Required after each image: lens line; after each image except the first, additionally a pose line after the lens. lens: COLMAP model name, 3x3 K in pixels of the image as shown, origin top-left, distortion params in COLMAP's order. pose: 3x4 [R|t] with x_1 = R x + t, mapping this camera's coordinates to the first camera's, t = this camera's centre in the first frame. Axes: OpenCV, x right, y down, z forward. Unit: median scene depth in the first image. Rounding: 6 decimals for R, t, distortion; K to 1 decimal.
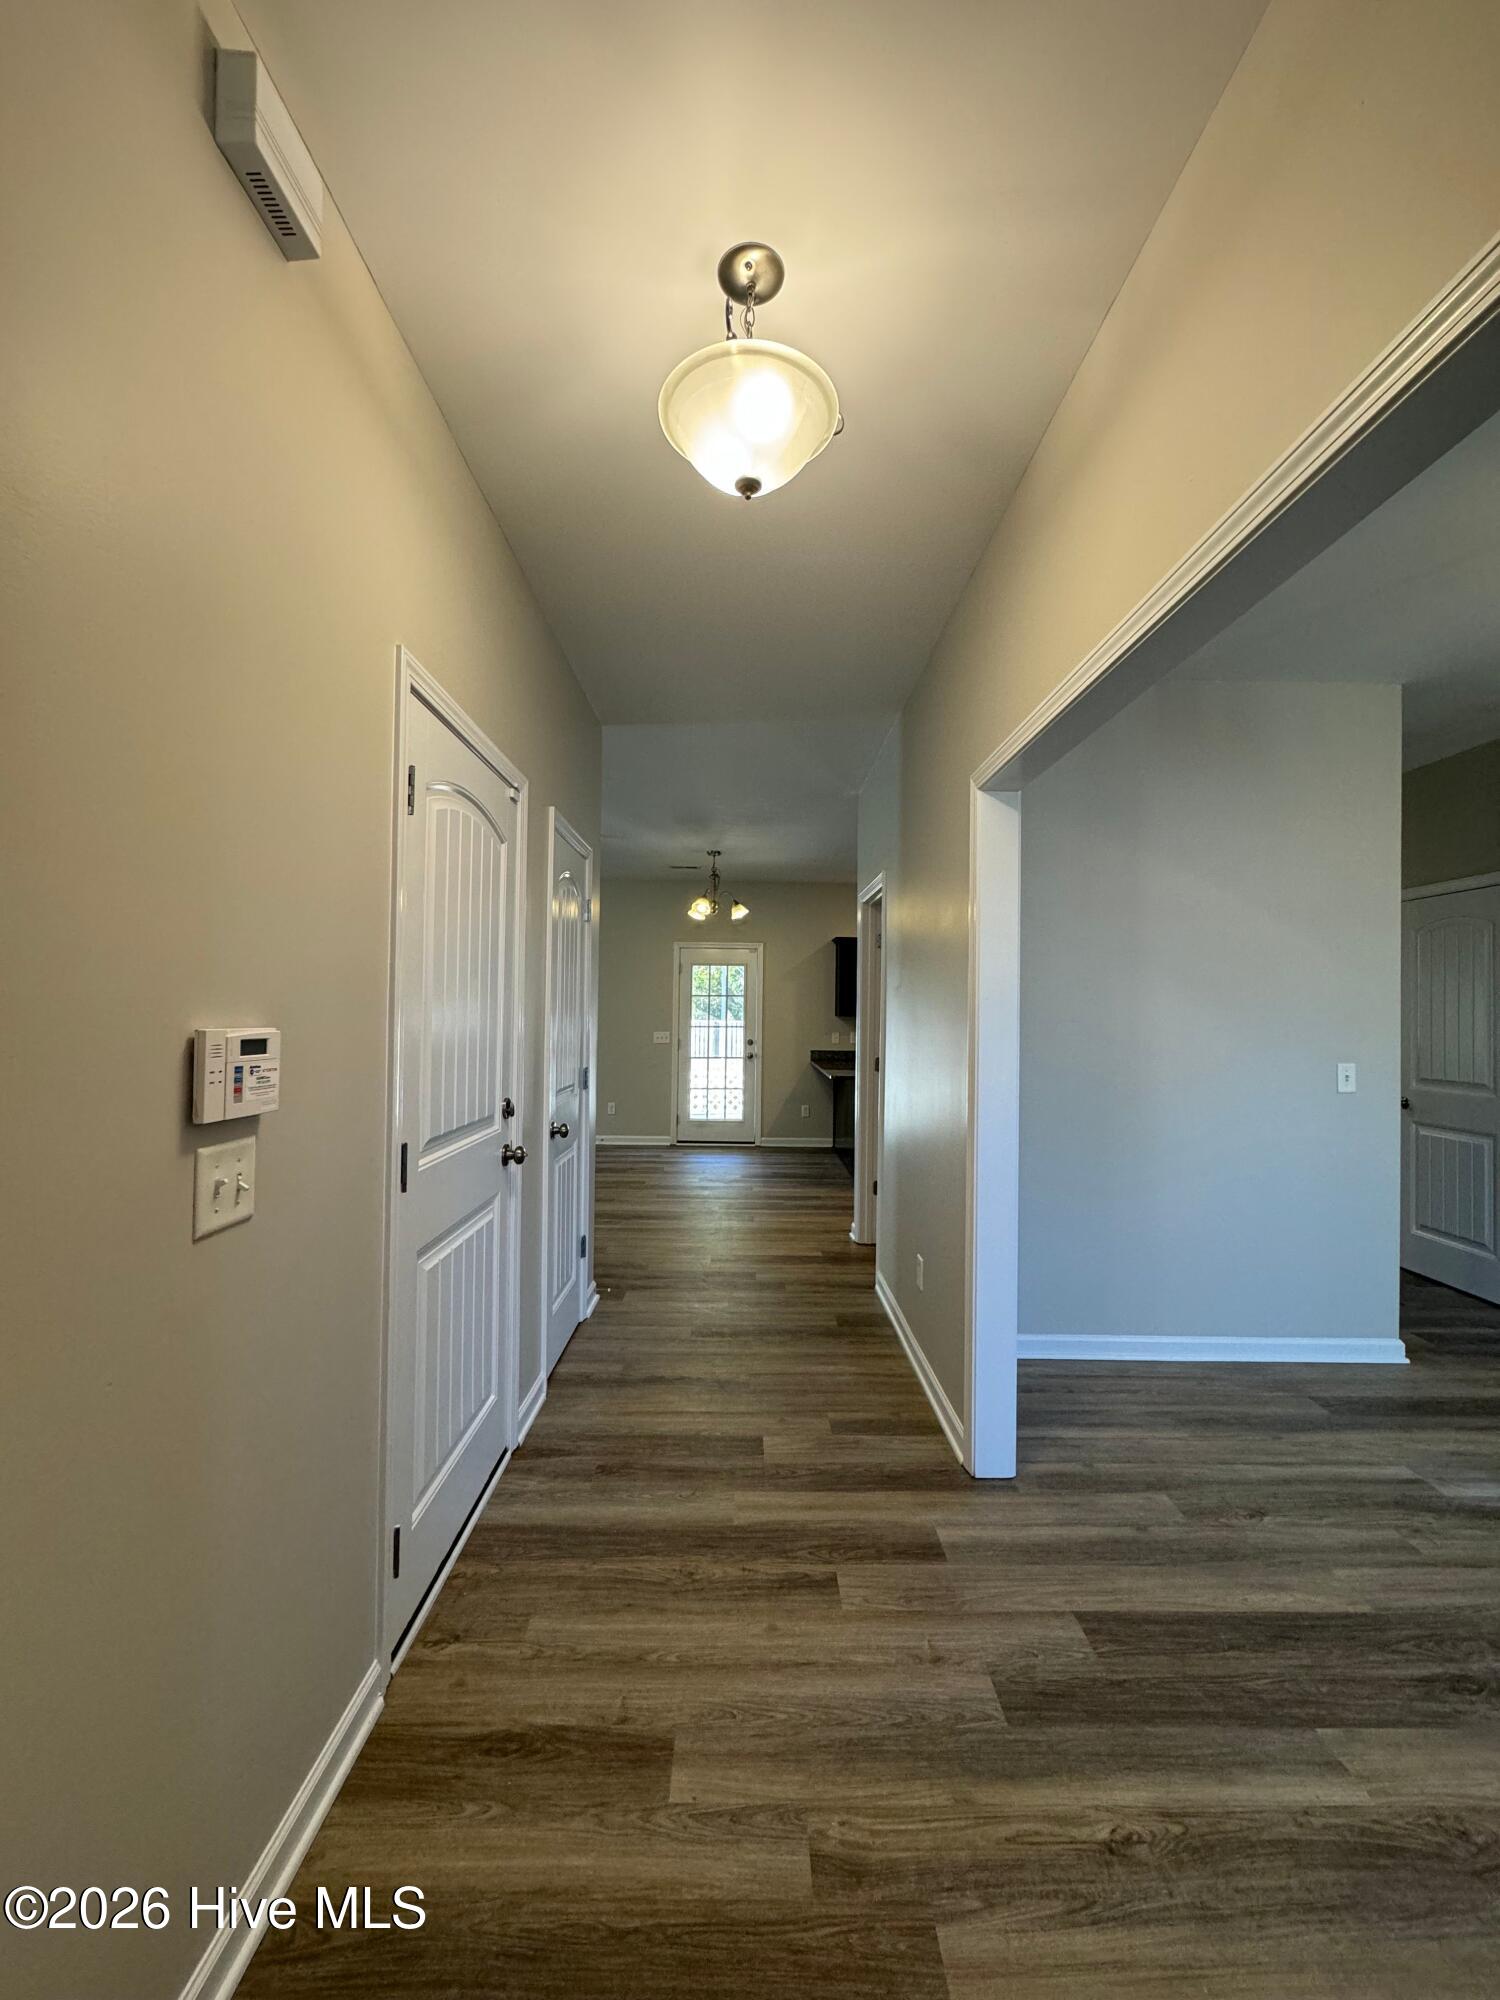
lens RADIAL K [[795.7, 0, 750.2], [0, 795.7, 992.6], [0, 0, 1]] dist [-0.002870, 0.000021]
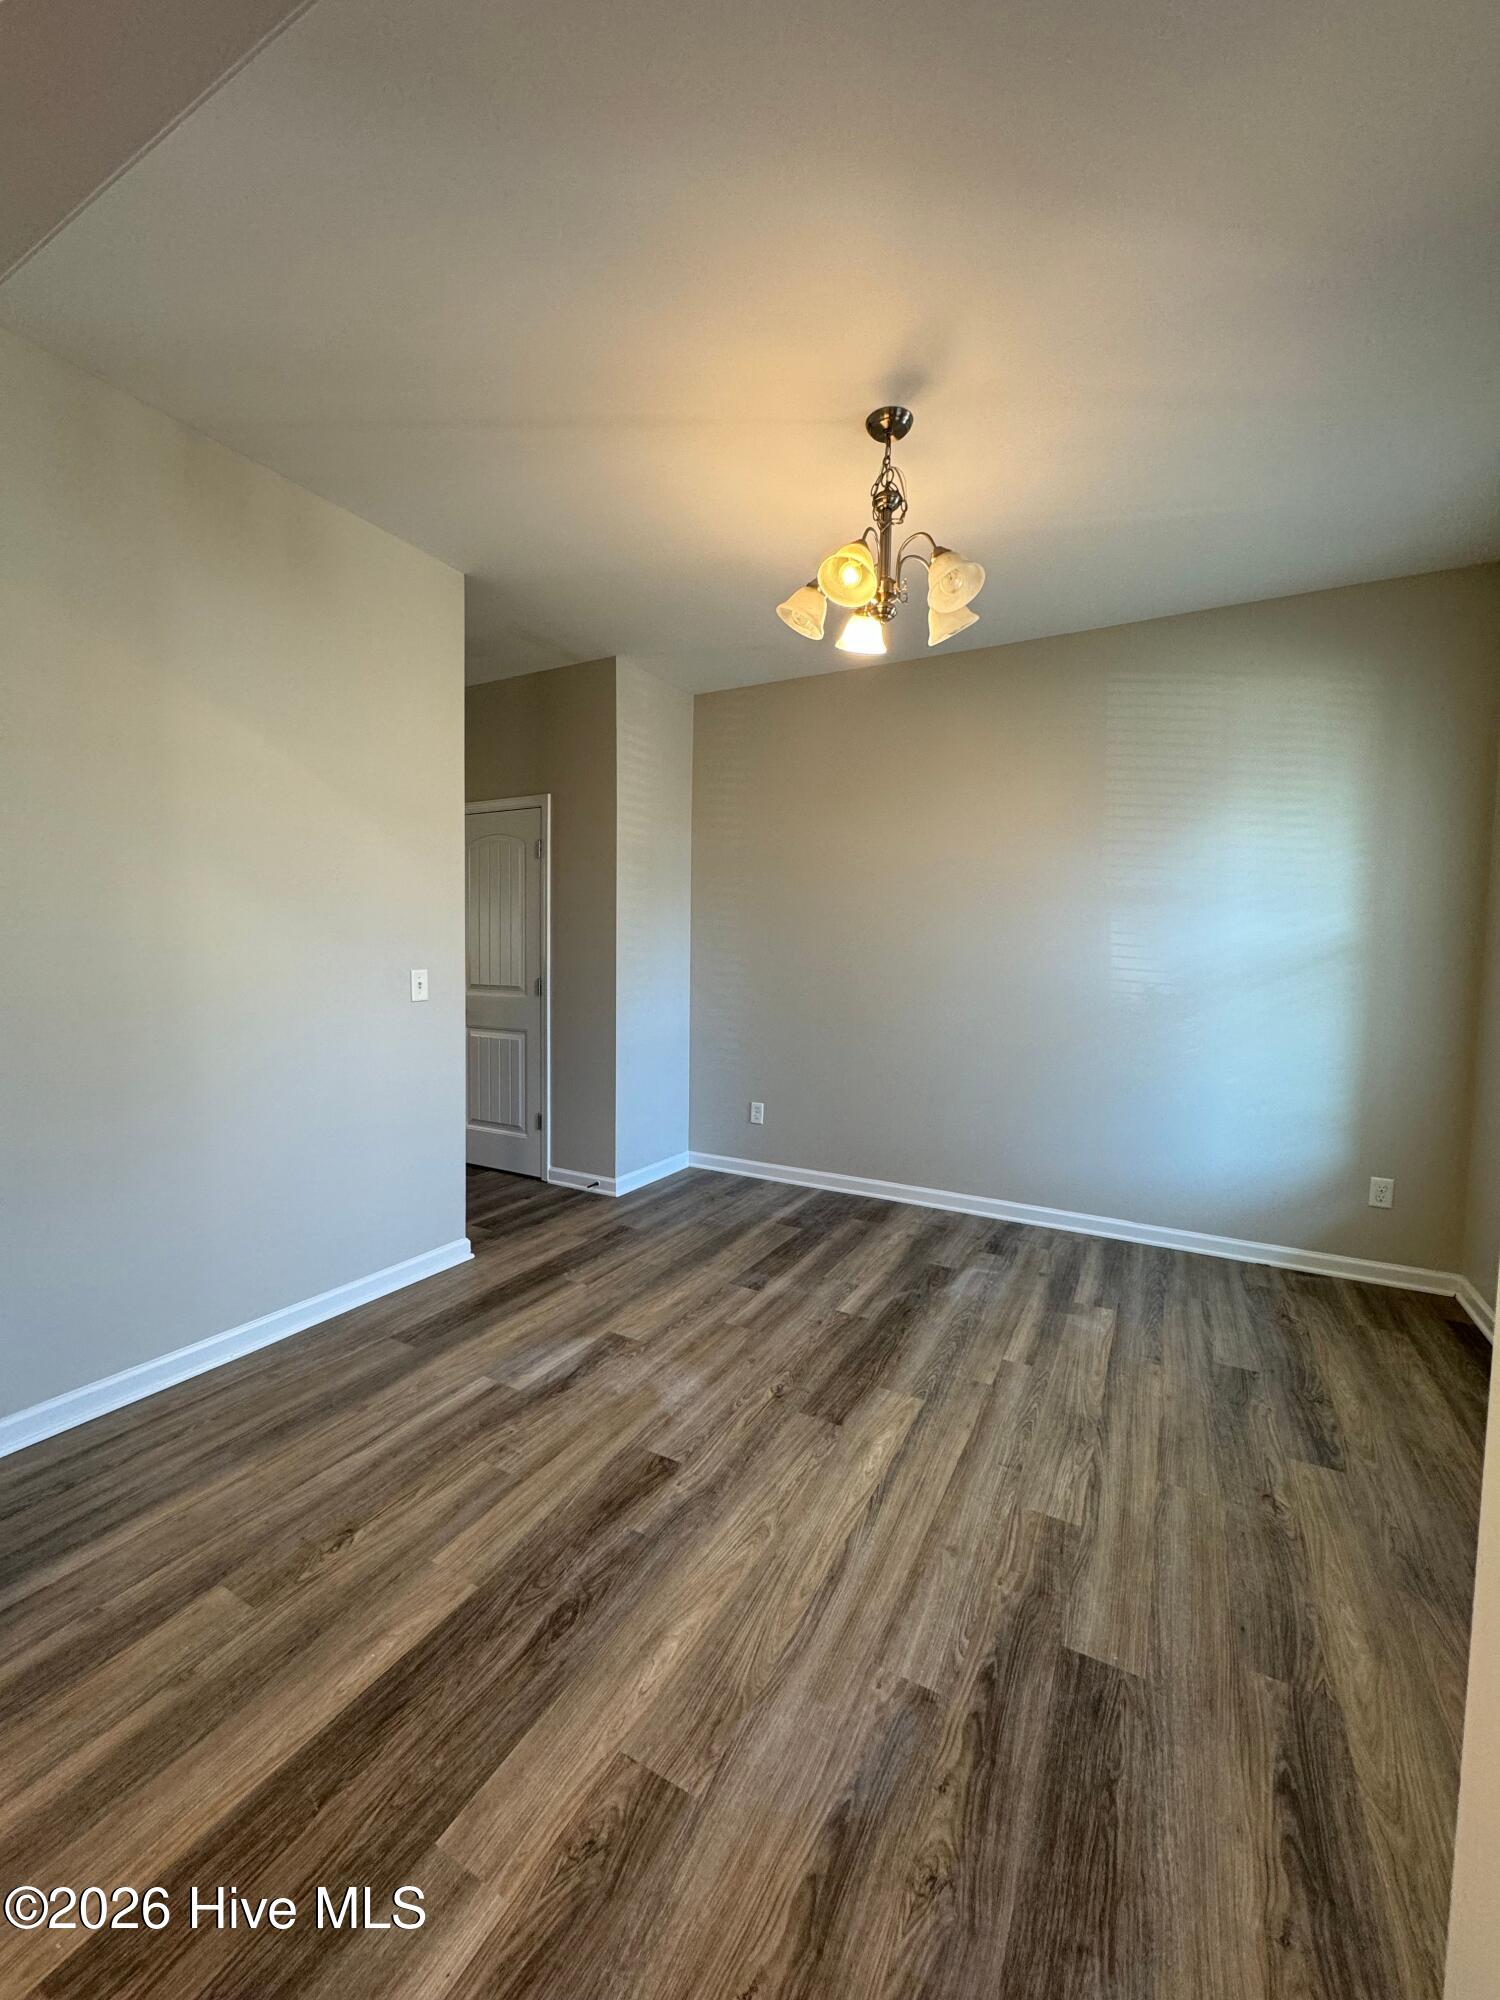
lens RADIAL K [[792.6, 0, 750.8], [0, 792.6, 987.1], [0, 0, 1]] dist [-0.002868, -0.000296]
pose [[0.484034, -0.049093, 0.873671, 0.165662], [-0.031685, 0.996787, 0.073566, 0.038060], [-0.874475, -0.063290, 0.480923, 0.291347]]
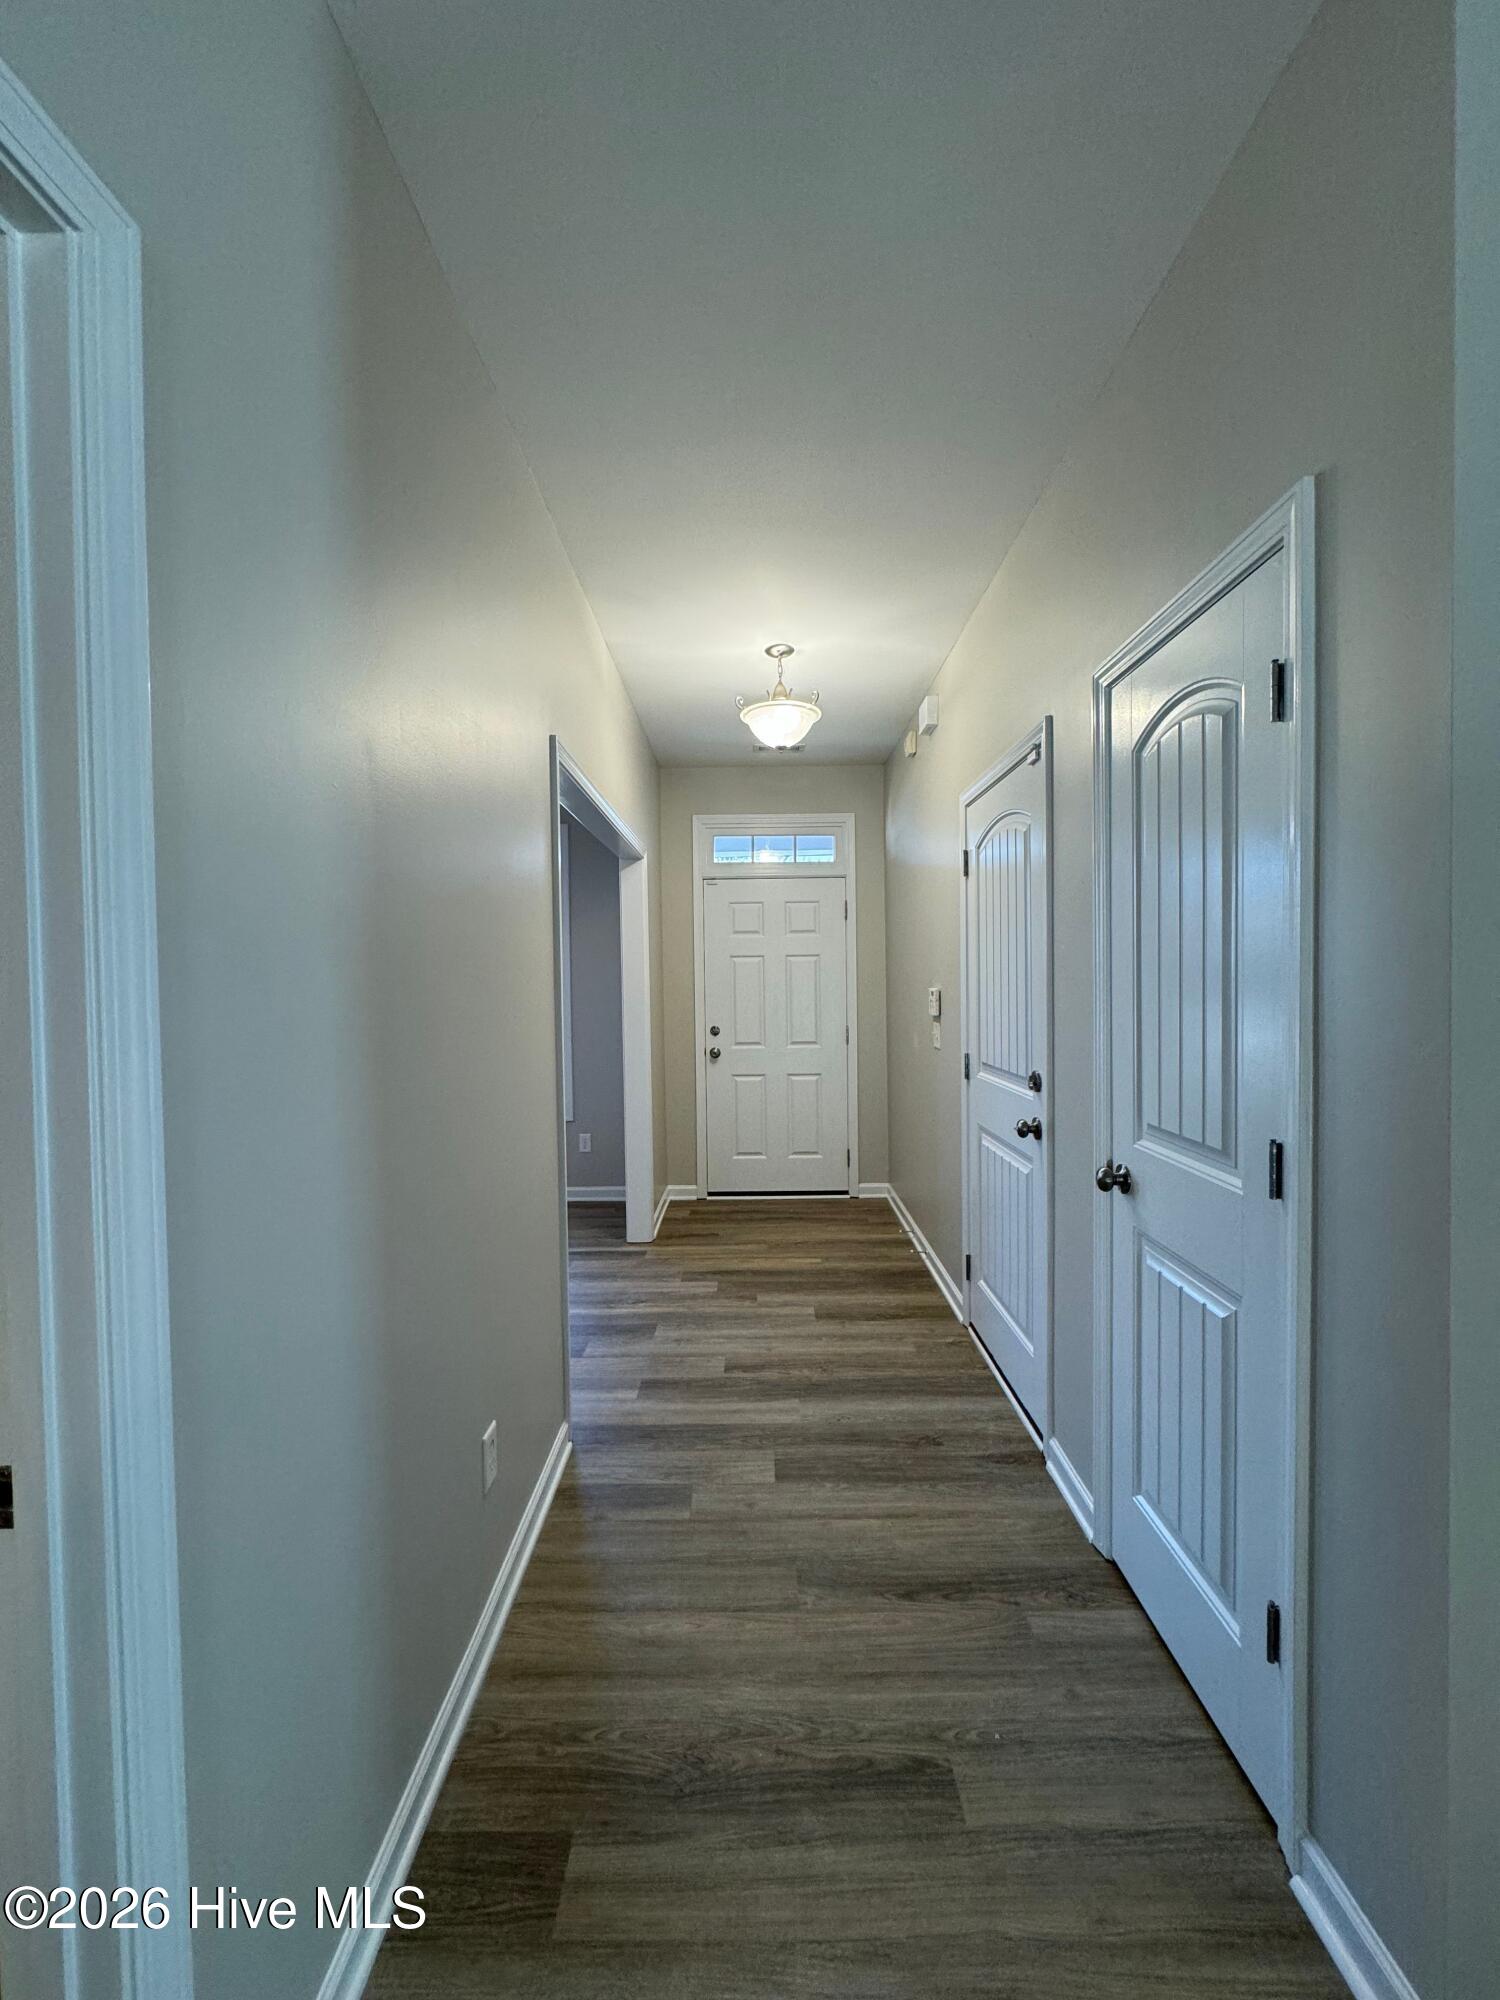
lens RADIAL K [[792.6, 0, 750.8], [0, 792.6, 987.1], [0, 0, 1]] dist [-0.002868, -0.000296]
pose [[-0.999919, 0.000159, 0.012692, 0.035350], [-0.000125, 0.999750, -0.022369, 0.054813], [-0.012693, -0.022369, -0.999669, 2.106818]]
